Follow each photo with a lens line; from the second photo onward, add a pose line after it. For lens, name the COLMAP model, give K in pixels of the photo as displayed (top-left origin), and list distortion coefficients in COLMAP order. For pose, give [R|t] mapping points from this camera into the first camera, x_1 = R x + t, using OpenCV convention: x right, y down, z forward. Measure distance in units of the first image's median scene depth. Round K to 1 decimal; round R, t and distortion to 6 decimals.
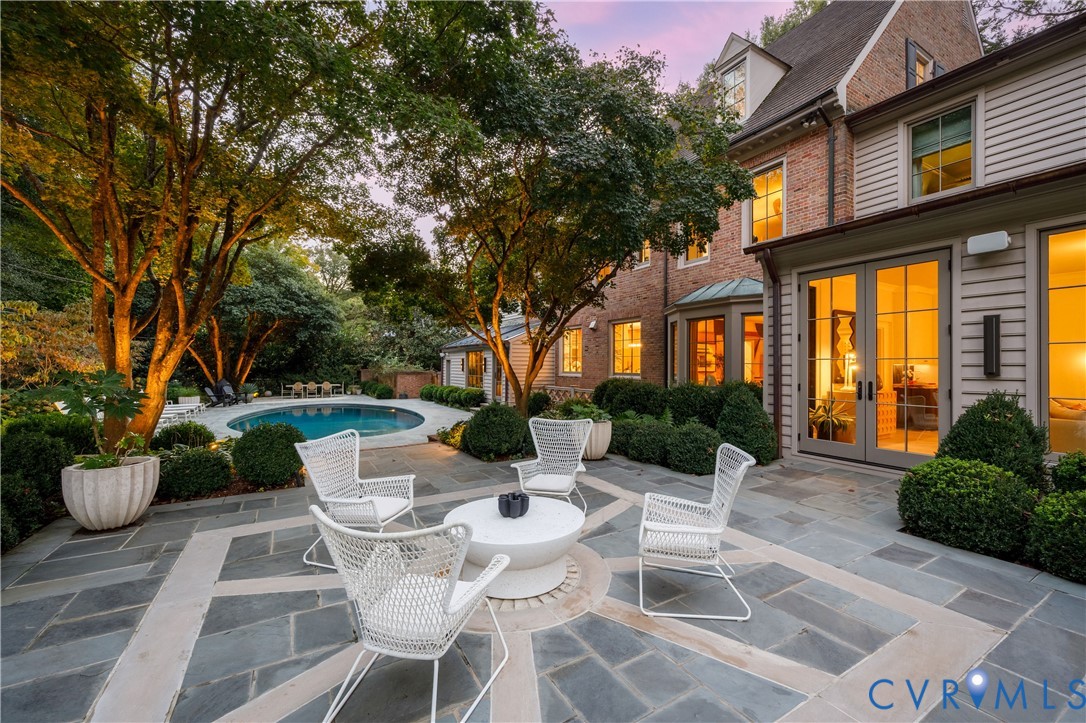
lens RADIAL K [[431.7, 0, 547.2], [0, 431.7, 362.2], [0, 0, 1]] dist [0.001492, 0.000071]
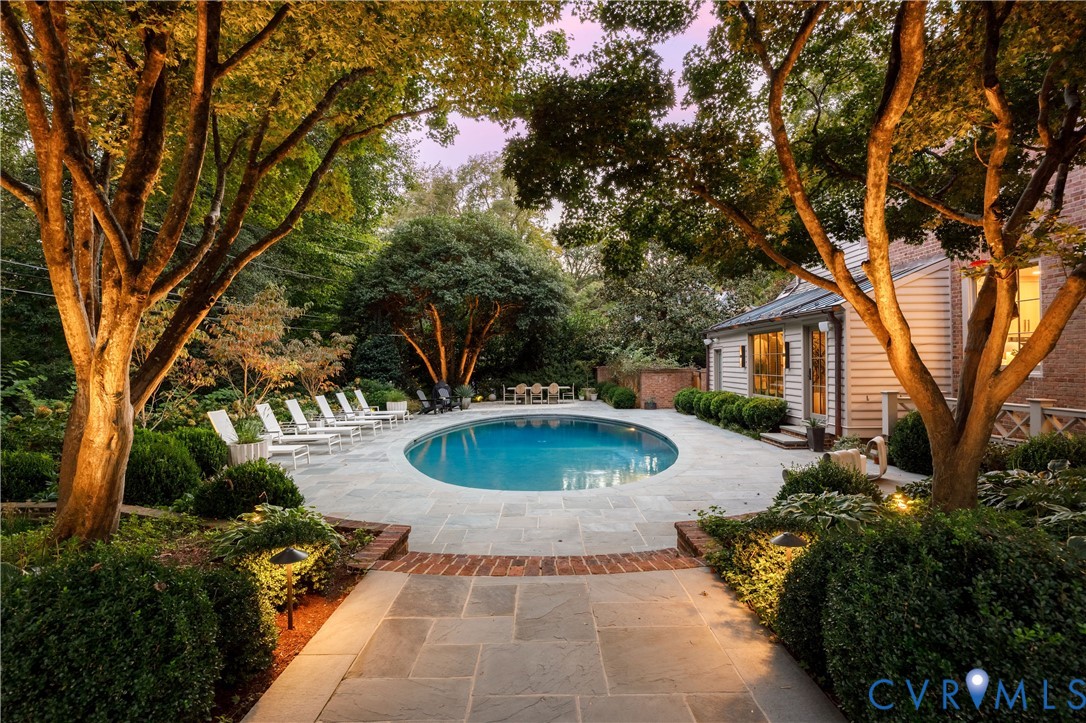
lens RADIAL K [[539.2, 0, 540.3], [0, 539.2, 362.2], [0, 0, 1]] dist [-0.001723, -0.000132]
pose [[0.857768, -0.015790, -0.513794, -0.045947], [0.020743, 0.999777, 0.003904, 0.004373], [0.513618, -0.014006, 0.857904, 0.187256]]
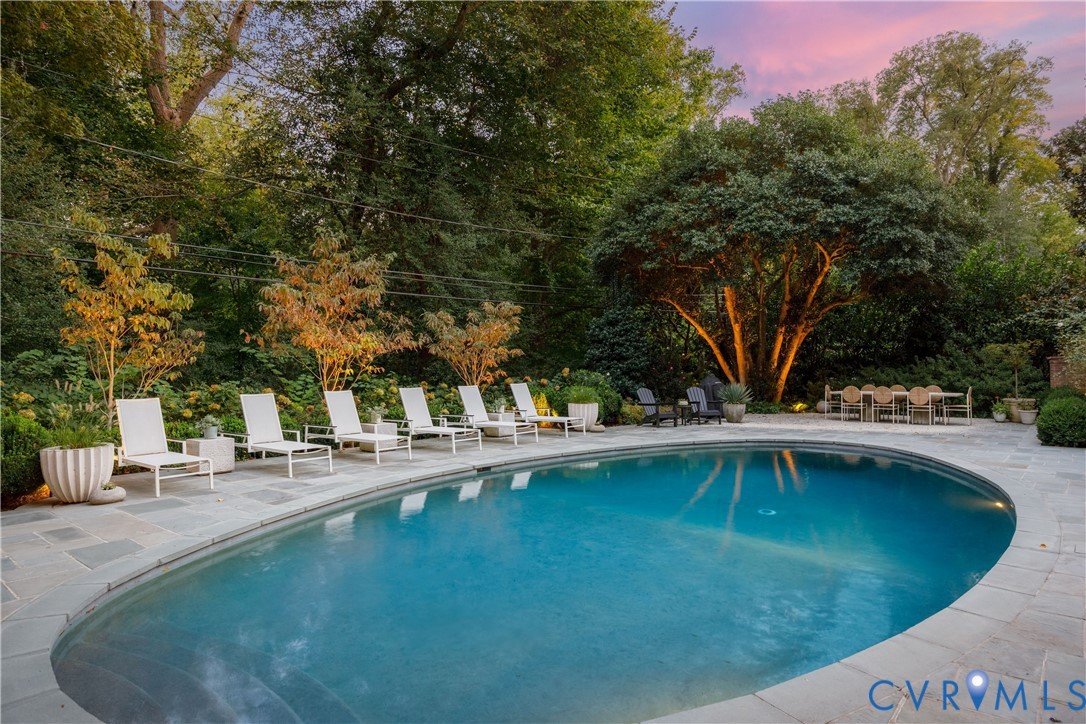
lens RADIAL K [[643.6, 0, 541.1], [0, 643.6, 359.4], [0, 0, 1]] dist [-0.000270, 0.000514]
pose [[0.334682, -0.011663, -0.942259, -0.066281], [0.014890, 0.999864, -0.007087, 0.021410], [0.942214, -0.011658, 0.334810, 0.495317]]
